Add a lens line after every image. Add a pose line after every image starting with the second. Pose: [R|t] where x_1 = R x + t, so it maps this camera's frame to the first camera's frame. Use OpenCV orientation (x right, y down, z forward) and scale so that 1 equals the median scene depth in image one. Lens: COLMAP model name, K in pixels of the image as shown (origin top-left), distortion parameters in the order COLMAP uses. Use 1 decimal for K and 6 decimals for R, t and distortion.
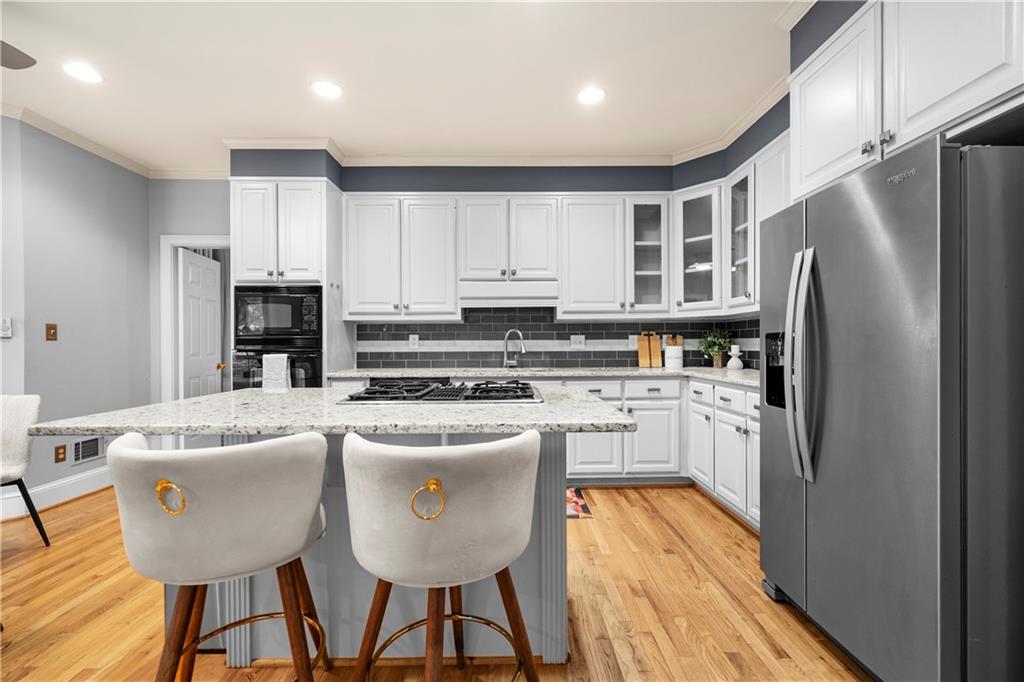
lens RADIAL K [[432.0, 0, 514.9], [0, 432.0, 347.8], [0, 0, 1]] dist [0.000726, 0.000106]
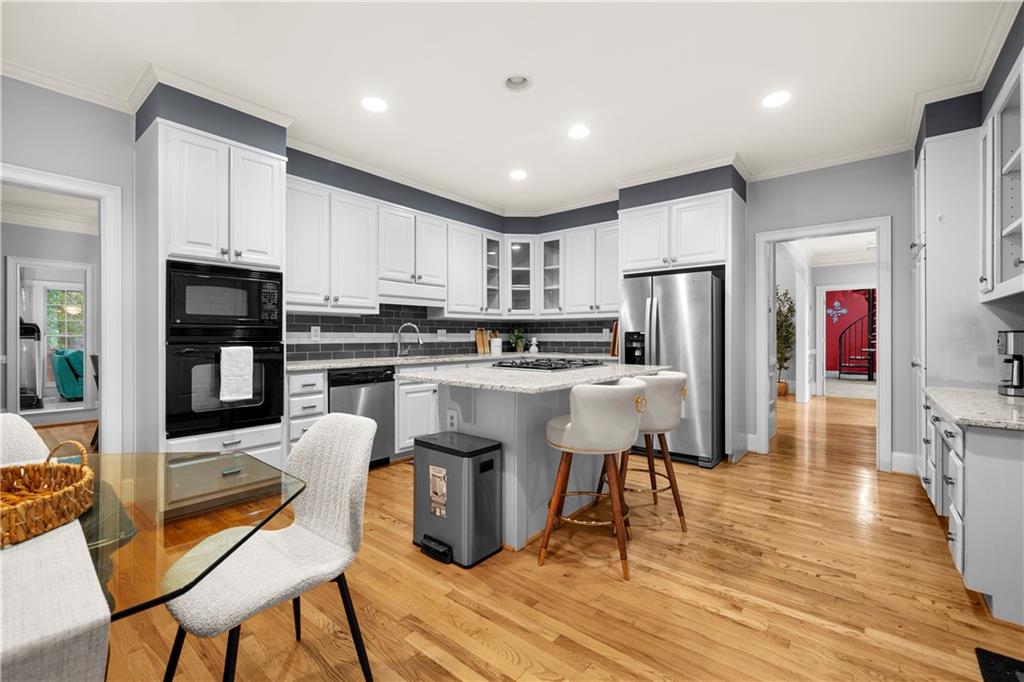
lens RADIAL K [[432.0, 0, 521.0], [0, 432.0, 335.9], [0, 0, 1]] dist [0.000726, 0.000106]
pose [[0.642797, 0.005575, 0.766016, -0.731621], [0.002895, 0.999949, -0.009706, 0.002732], [-0.766031, 0.008457, 0.642748, 0.008733]]
